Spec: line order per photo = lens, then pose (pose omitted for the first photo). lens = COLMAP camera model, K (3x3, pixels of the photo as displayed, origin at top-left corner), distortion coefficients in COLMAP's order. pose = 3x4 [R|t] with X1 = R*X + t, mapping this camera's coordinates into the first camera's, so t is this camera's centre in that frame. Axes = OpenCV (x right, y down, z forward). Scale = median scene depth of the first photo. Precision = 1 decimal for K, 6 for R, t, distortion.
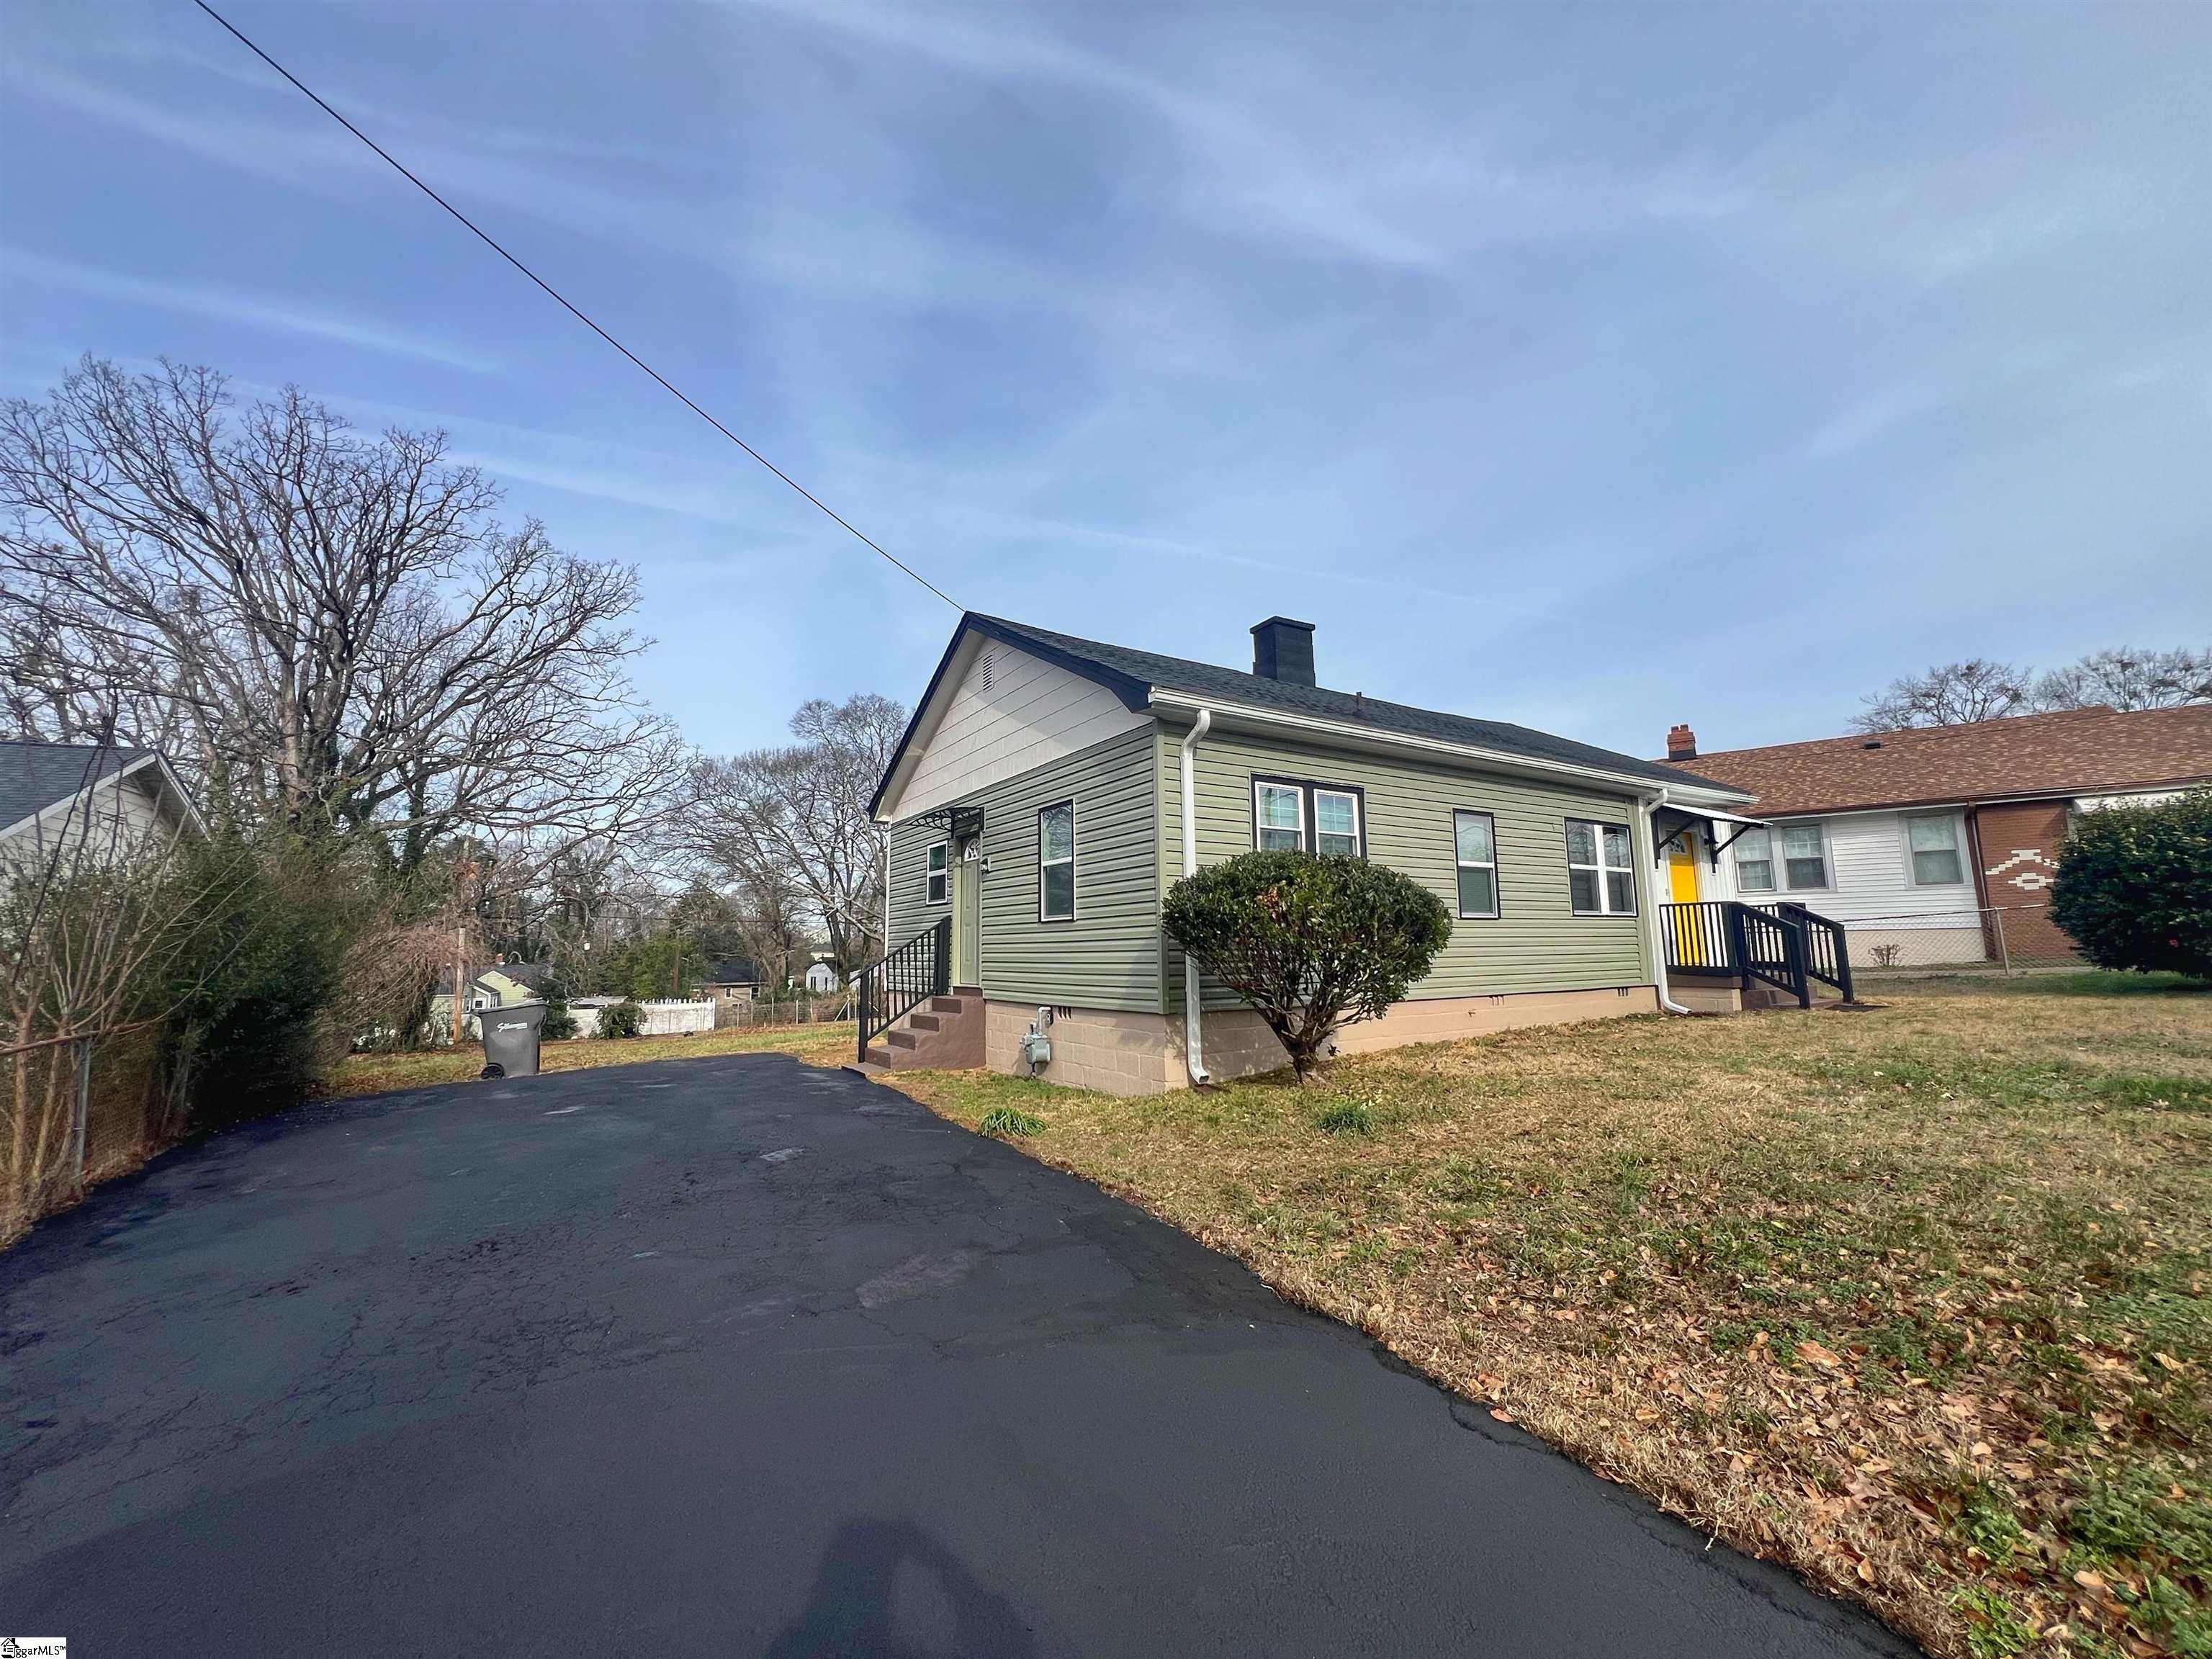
lens RADIAL K [[893.7, 0, 1106.0], [0, 893.7, 829.5], [0, 0, 1]] dist [-0.001348, -0.000092]
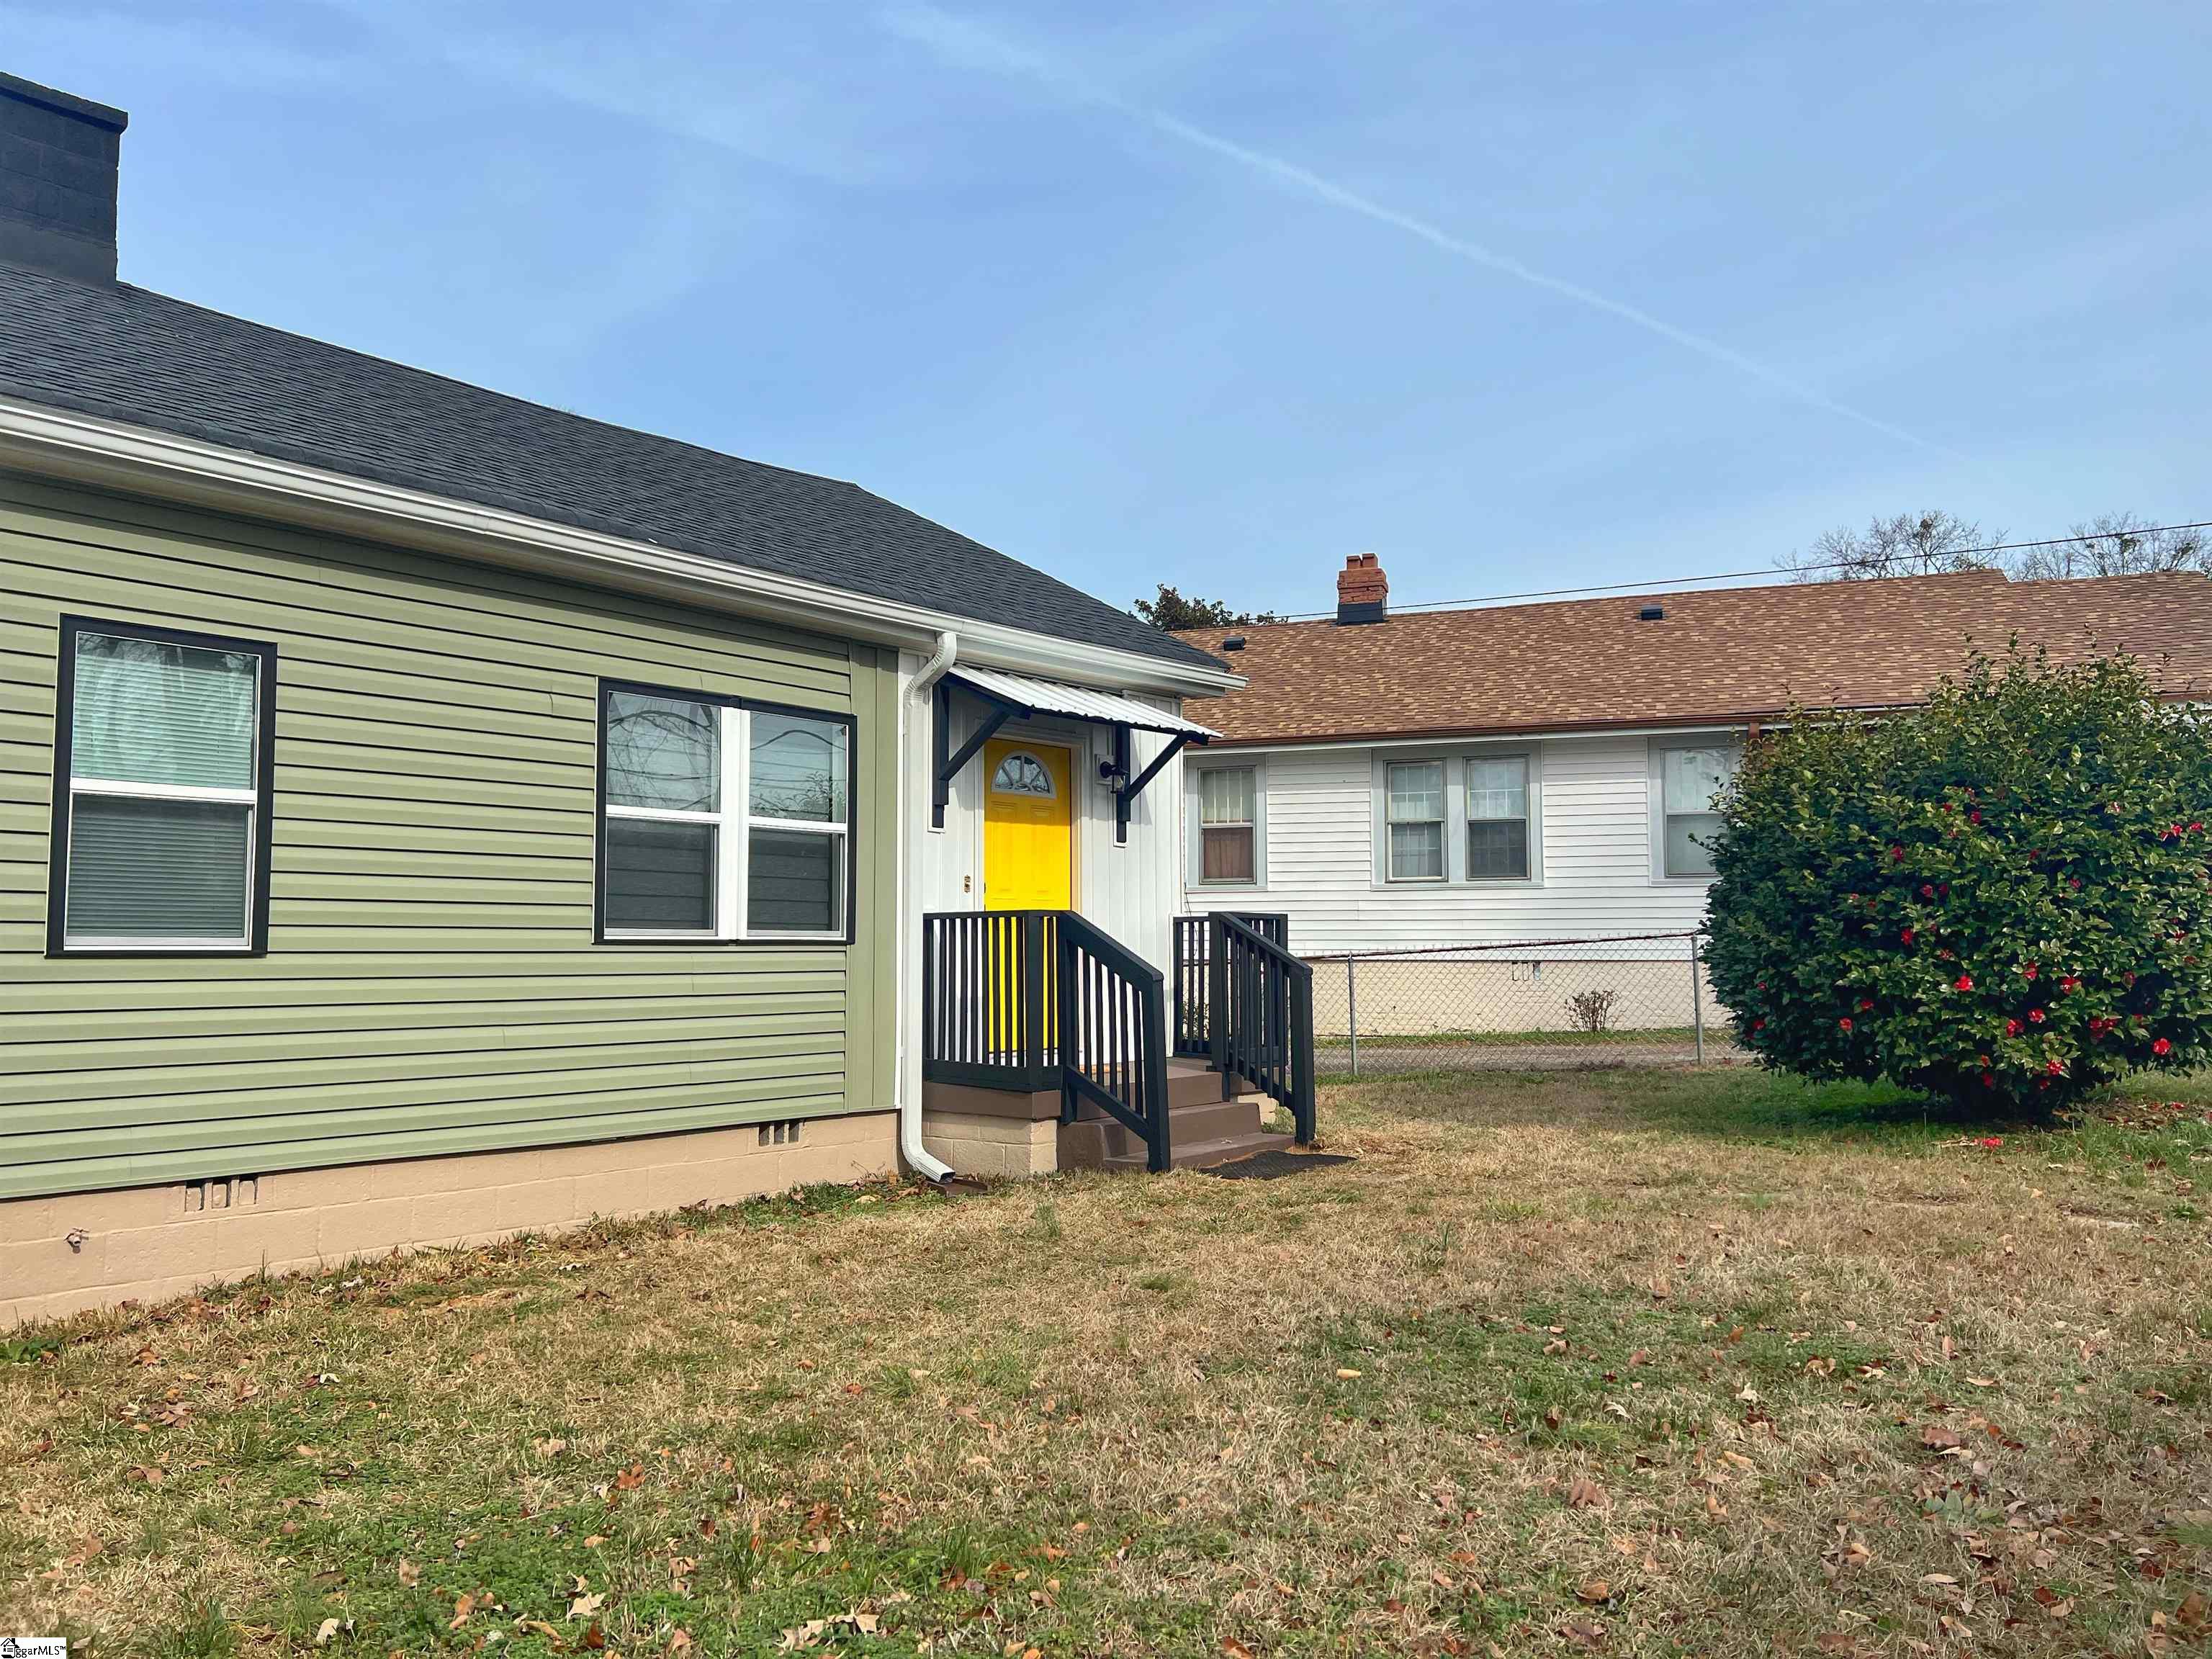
lens RADIAL K [[1691.0, 0, 1106.0], [0, 1691.0, 829.5], [0, 0, 1]] dist [0.017459, -0.002899]
pose [[0.952499, 0.034079, 0.302630, 0.451604], [-0.051025, 0.997531, 0.048262, 0.003673], [-0.300238, -0.061411, 0.951885, 0.231069]]
